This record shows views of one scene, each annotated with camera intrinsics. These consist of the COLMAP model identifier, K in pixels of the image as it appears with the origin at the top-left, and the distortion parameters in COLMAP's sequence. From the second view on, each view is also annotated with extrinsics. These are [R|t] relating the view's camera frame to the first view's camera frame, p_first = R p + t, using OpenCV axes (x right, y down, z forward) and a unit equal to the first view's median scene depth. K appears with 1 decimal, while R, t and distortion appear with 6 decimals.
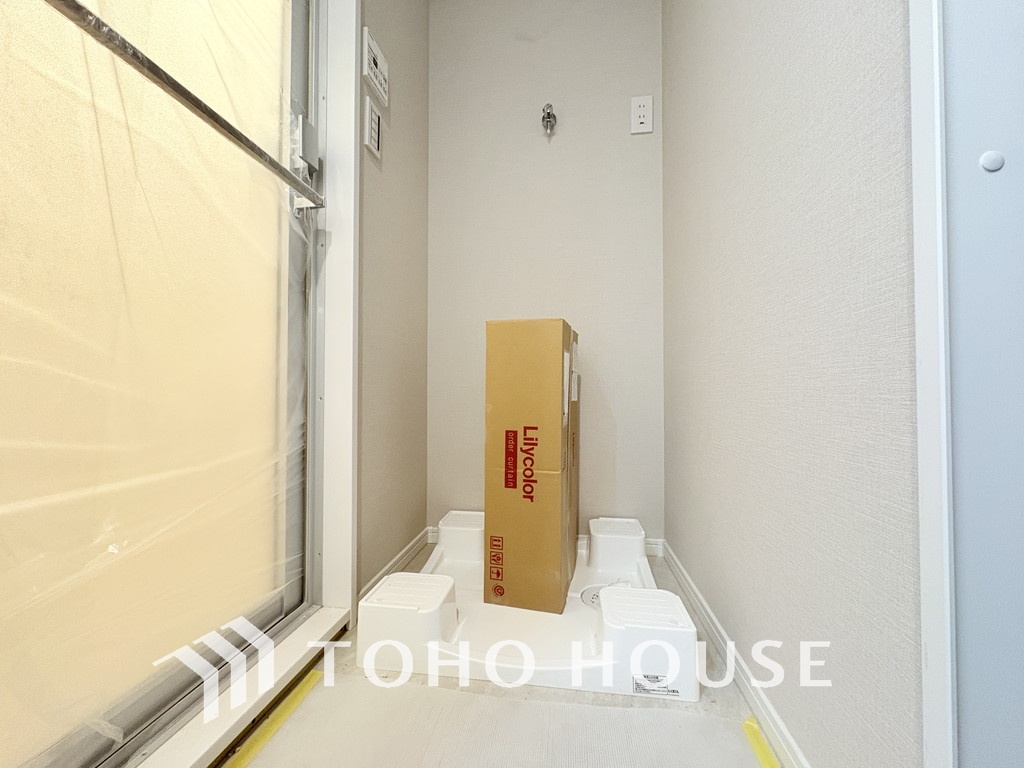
lens RADIAL K [[408.2, 0, 511.6], [0, 408.2, 384.5], [0, 0, 1]] dist [-0.004609, -0.001294]
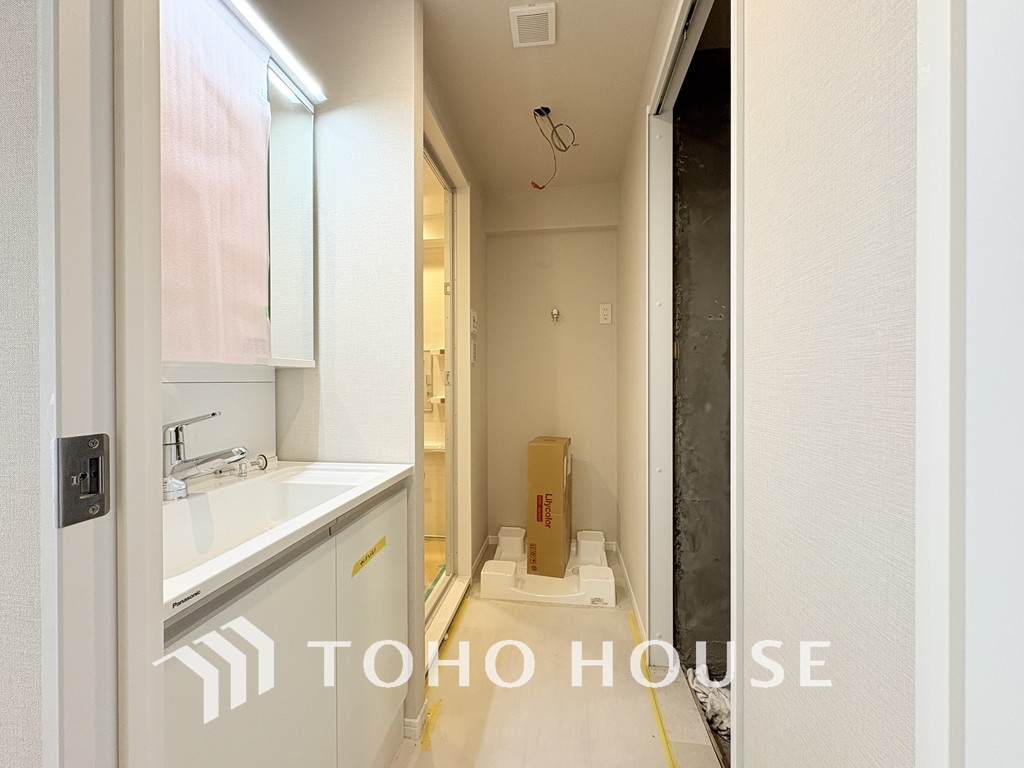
lens RADIAL K [[408.2, 0, 513.1], [0, 408.2, 385.1], [0, 0, 1]] dist [-0.004609, -0.001294]
pose [[0.999915, -0.004763, 0.012173, -0.155719], [0.004460, 0.999684, 0.024746, -0.492708], [-0.012287, -0.024689, 0.999620, -1.076715]]
